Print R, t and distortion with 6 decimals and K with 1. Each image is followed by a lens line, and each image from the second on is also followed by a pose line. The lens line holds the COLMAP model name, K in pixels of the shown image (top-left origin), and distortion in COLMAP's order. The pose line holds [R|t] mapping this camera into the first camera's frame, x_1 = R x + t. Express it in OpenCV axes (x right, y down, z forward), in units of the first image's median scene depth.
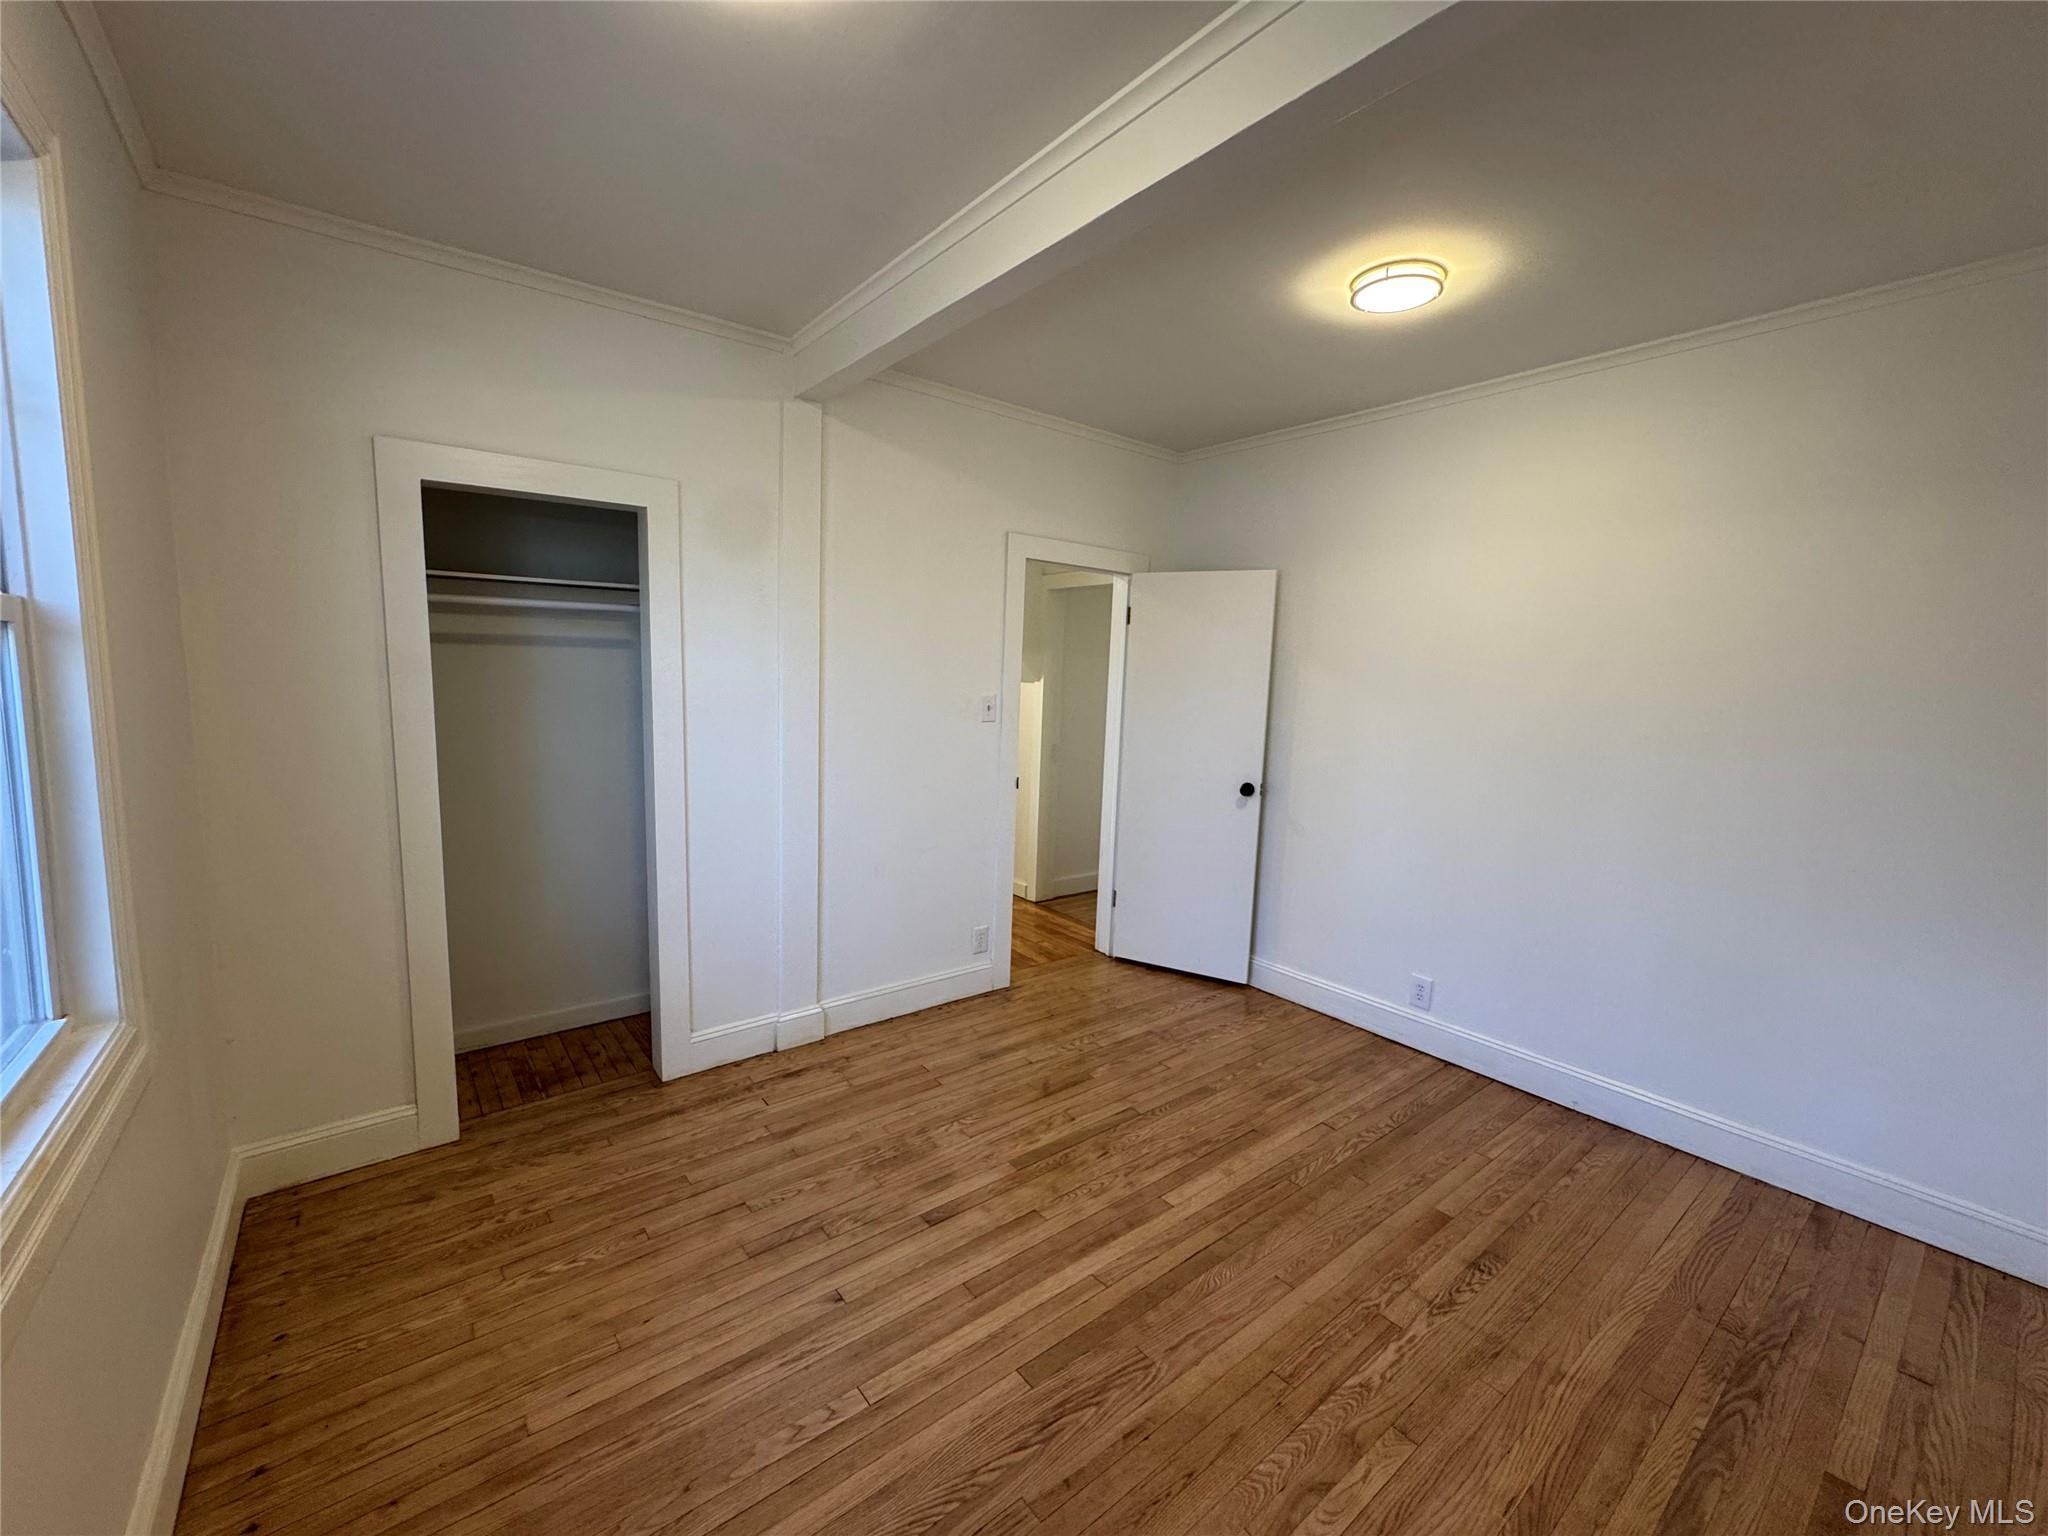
lens RADIAL K [[817.9, 0, 1025.1], [0, 817.9, 765.8], [0, 0, 1]] dist [-0.005528, 0.000726]
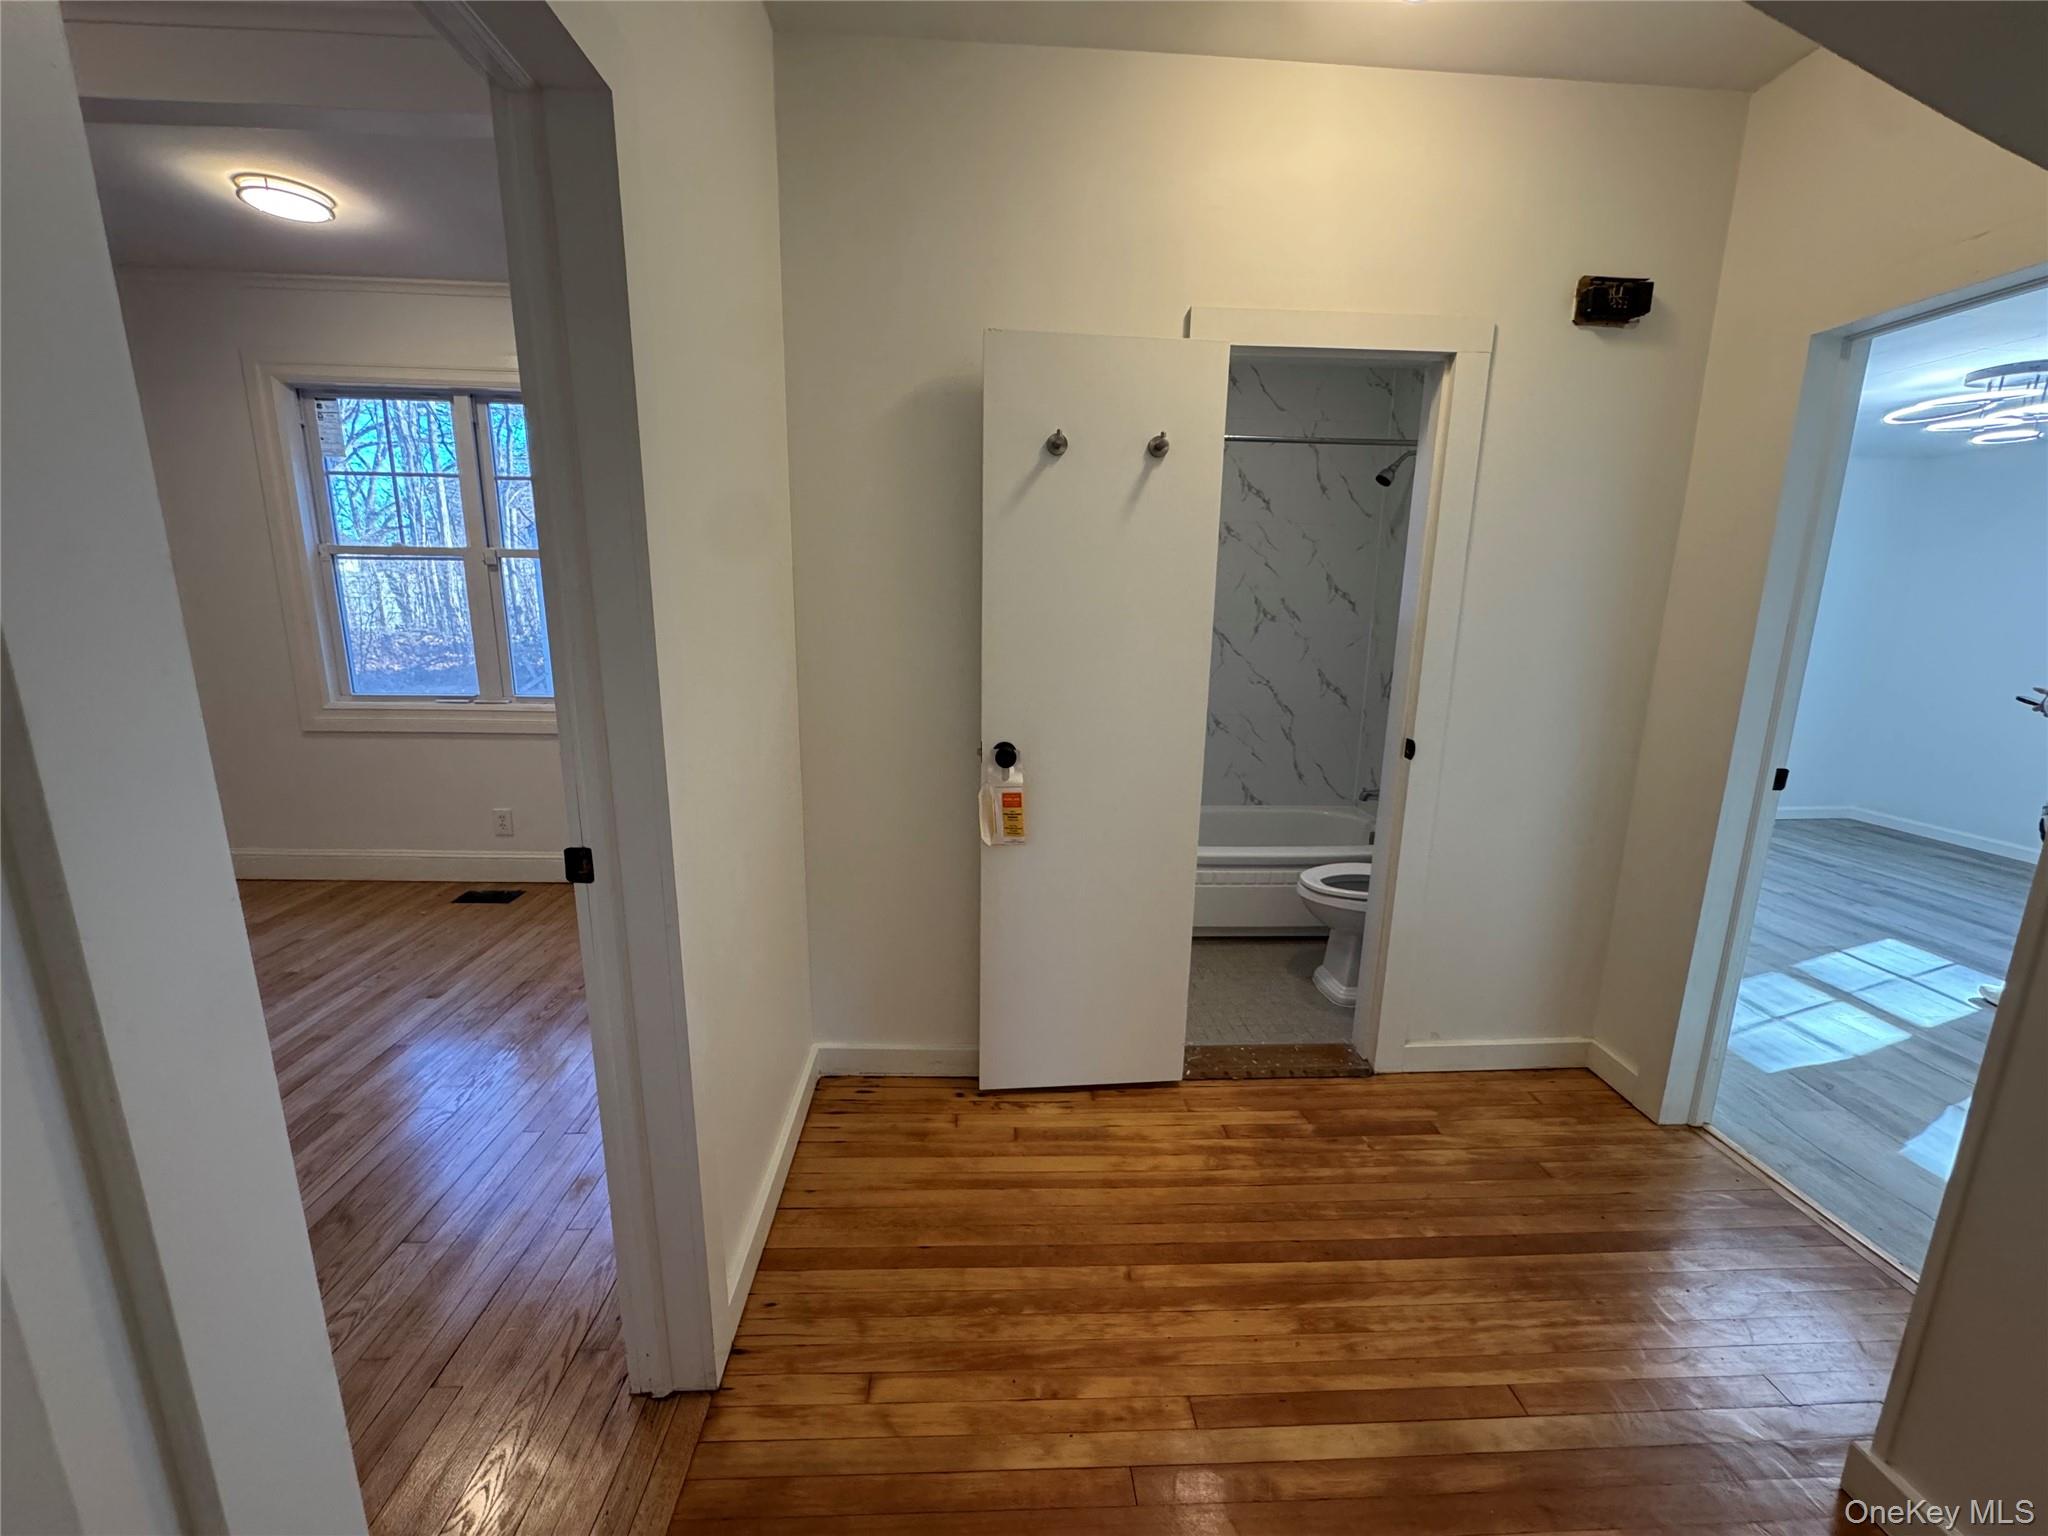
lens RADIAL K [[817.9, 0, 1025.1], [0, 817.9, 765.8], [0, 0, 1]] dist [-0.005528, 0.000726]
pose [[-0.576738, 0.126800, -0.807029, 0.244198], [-0.126435, 0.962123, 0.241525, -0.200408], [0.807086, 0.241333, -0.538860, 2.222193]]
